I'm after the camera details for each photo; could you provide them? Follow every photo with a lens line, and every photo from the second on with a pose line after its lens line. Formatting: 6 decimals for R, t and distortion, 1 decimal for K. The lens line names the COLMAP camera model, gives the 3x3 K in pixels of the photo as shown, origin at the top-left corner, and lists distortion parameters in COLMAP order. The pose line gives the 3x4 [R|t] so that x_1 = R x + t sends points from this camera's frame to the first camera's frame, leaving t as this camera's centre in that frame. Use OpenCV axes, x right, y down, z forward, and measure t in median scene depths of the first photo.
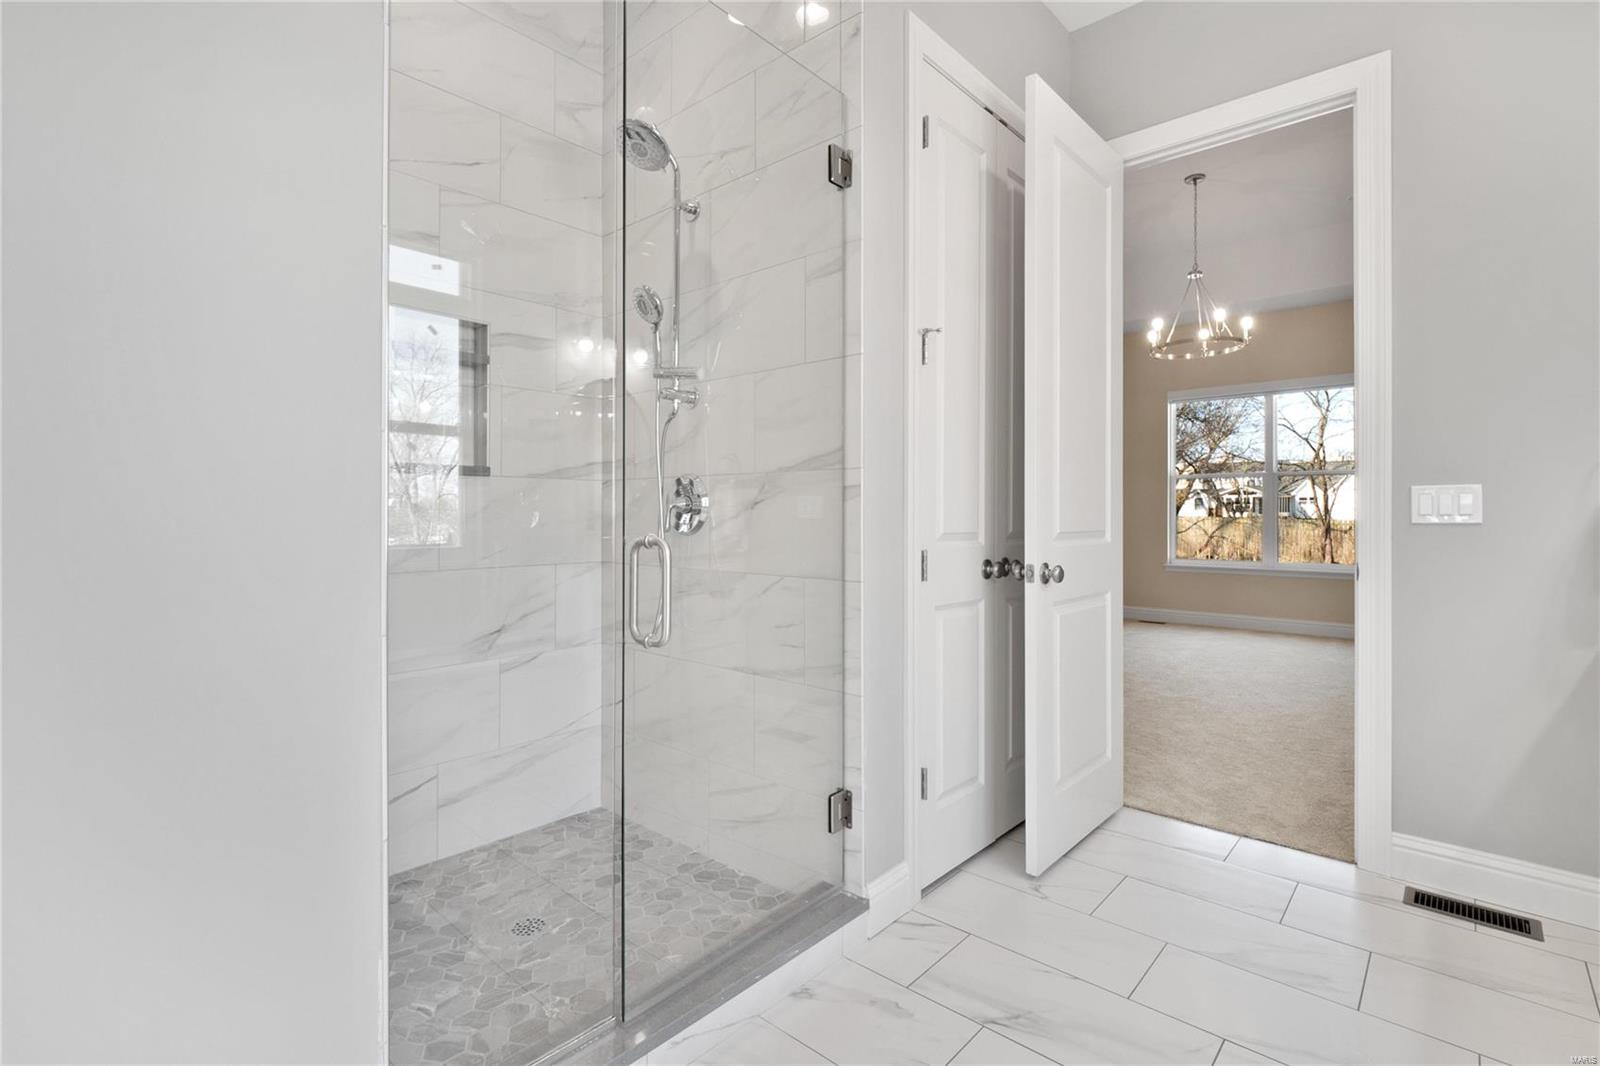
lens RADIAL K [[763.7, 0, 688.5], [0, 763.7, 504.9], [0, 0, 1]] dist [-0.017299, 0.000376]
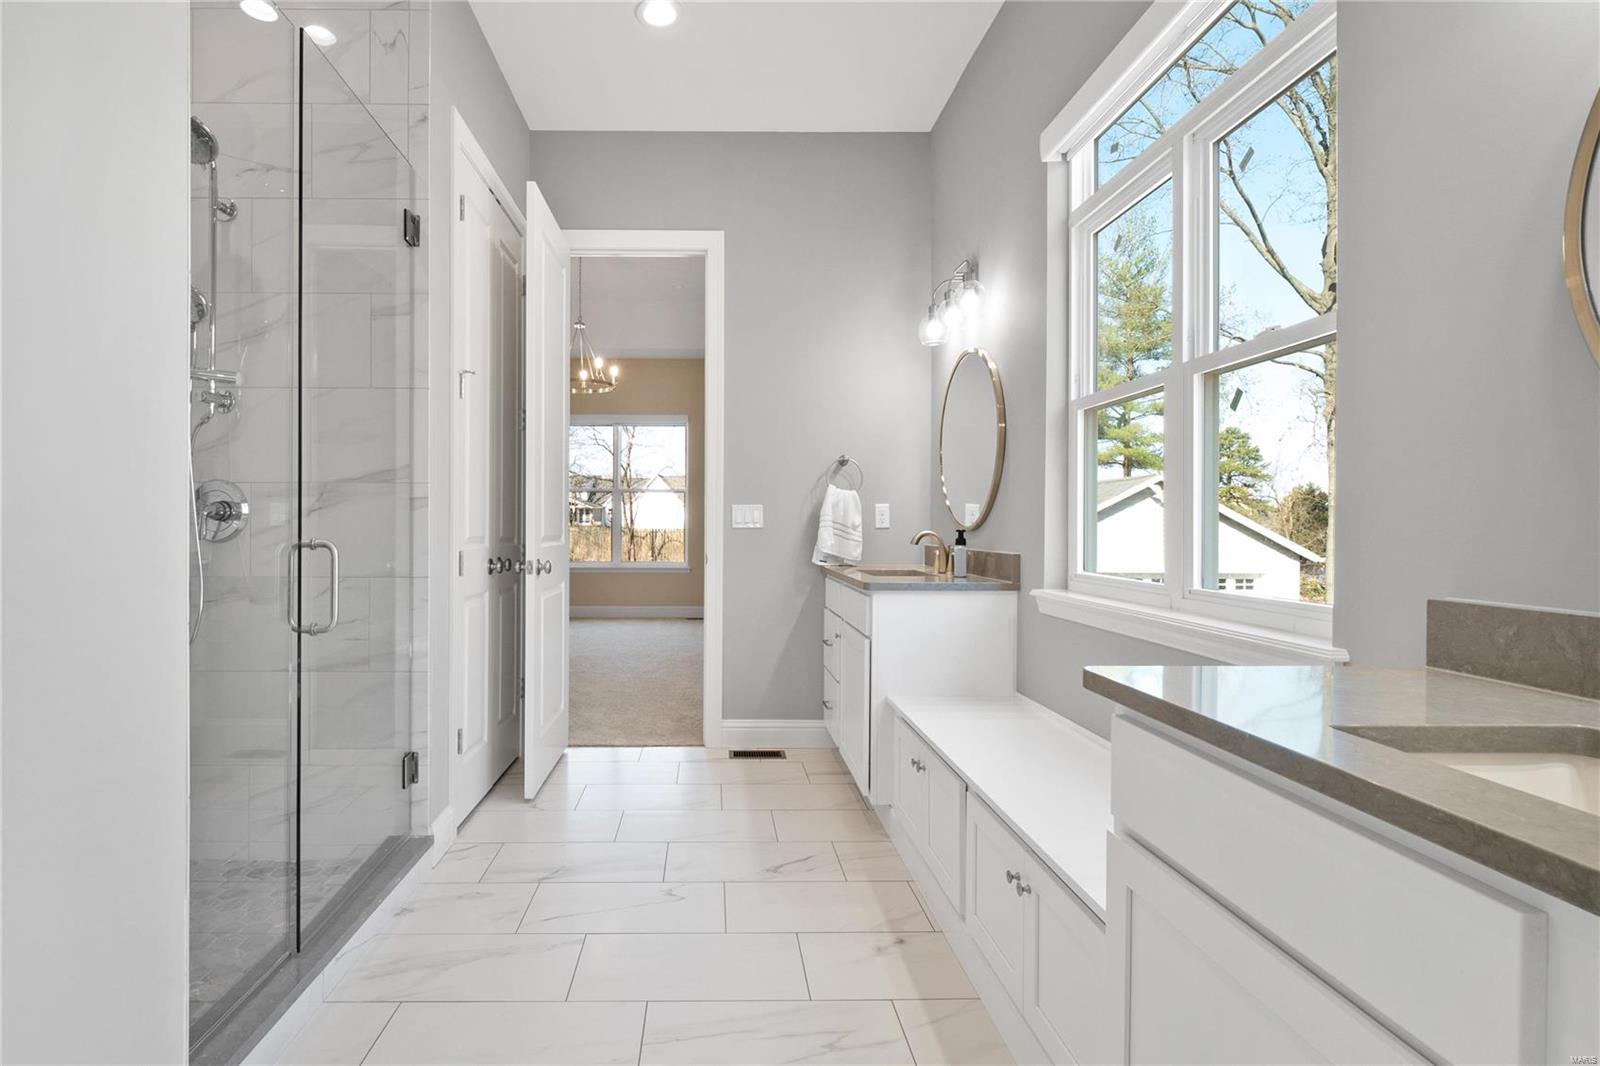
lens RADIAL K [[763.7, 0, 799.3], [0, 763.7, 528.3], [0, 0, 1]] dist [-0.017299, 0.000376]
pose [[0.625585, -0.005036, 0.780139, -0.279563], [-0.009614, 0.999853, 0.014164, 0.000488], [-0.780096, -0.016361, 0.625445, -0.176425]]
